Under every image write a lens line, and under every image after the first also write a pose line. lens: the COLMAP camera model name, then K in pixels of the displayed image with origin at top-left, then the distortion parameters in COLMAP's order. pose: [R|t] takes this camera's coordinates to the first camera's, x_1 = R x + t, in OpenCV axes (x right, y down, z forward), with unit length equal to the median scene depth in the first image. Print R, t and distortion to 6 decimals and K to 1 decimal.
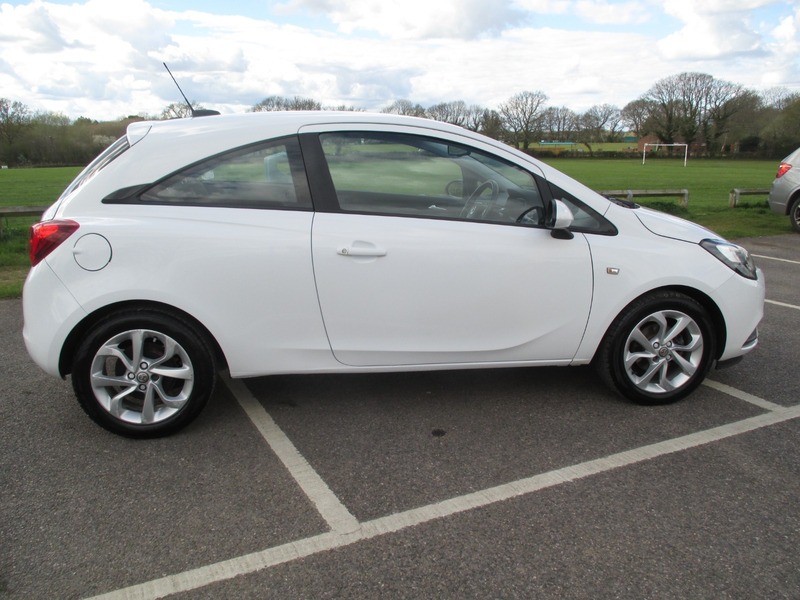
lens RADIAL K [[680.0, 0, 403.4], [0, 680.0, 306.1], [0, 0, 1]] dist [-0.035798, 0.000981]
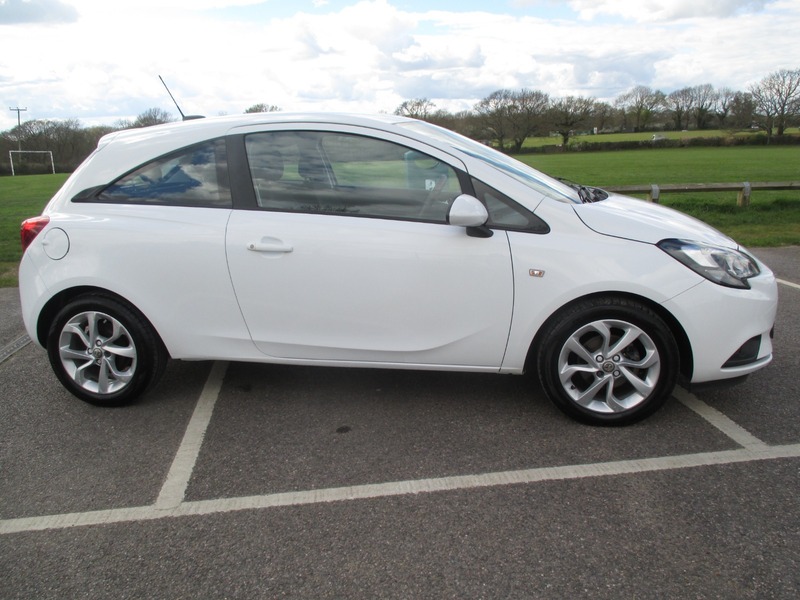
lens RADIAL K [[680.0, 0, 403.8], [0, 680.0, 304.2], [0, 0, 1]] dist [-0.035798, 0.000981]
pose [[0.942145, 0.046103, -0.332019, 0.417701], [-0.043519, 0.998937, 0.015217, -0.015451], [0.332368, 0.000112, 0.943150, 0.076757]]
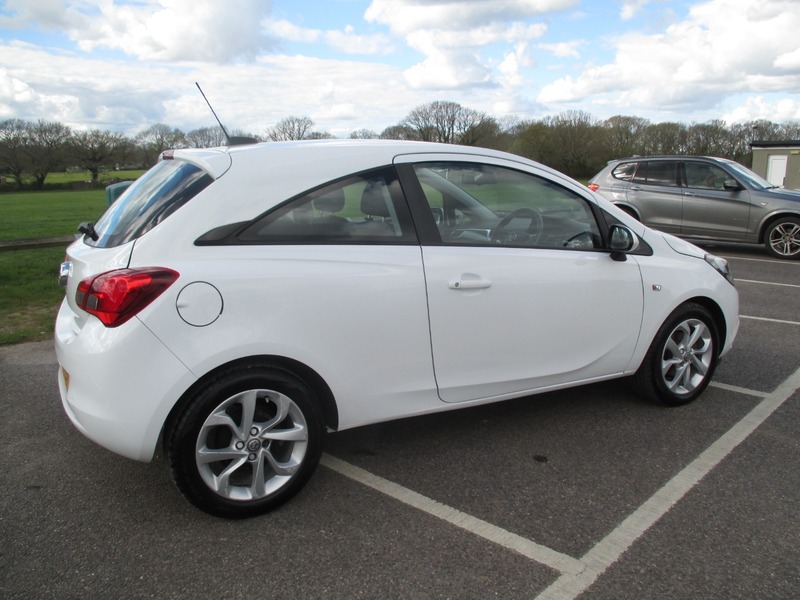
lens RADIAL K [[680.0, 0, 402.3], [0, 680.0, 305.3], [0, 0, 1]] dist [-0.035798, 0.000981]
pose [[0.940490, -0.072628, 0.331970, -0.415723], [0.084286, 0.996224, -0.020833, -0.032714], [-0.329203, 0.047573, 0.943060, 0.099318]]
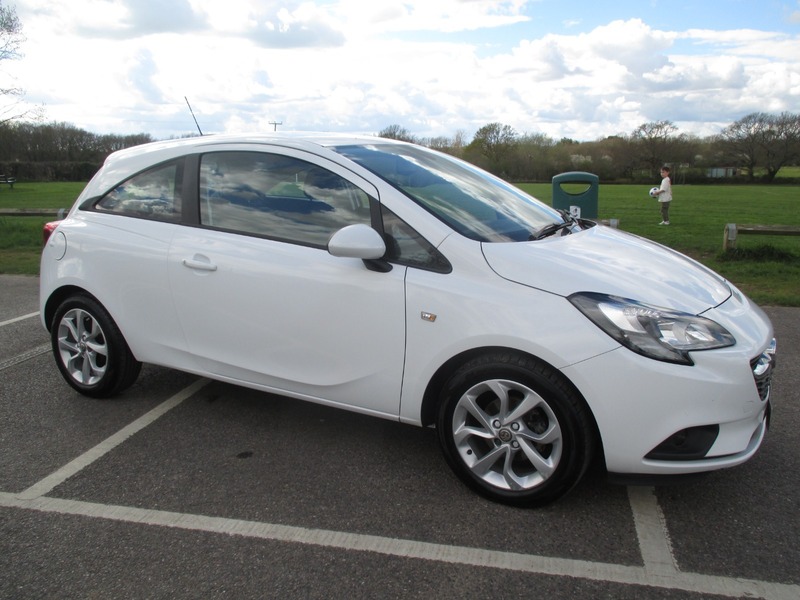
lens RADIAL K [[680.0, 0, 406.3], [0, 680.0, 299.7], [0, 0, 1]] dist [-0.035798, 0.000981]
pose [[0.775341, 0.120752, -0.619892, 0.739452], [-0.143469, 0.989565, 0.013316, -0.074665], [0.615031, 0.078611, 0.784574, 0.324062]]
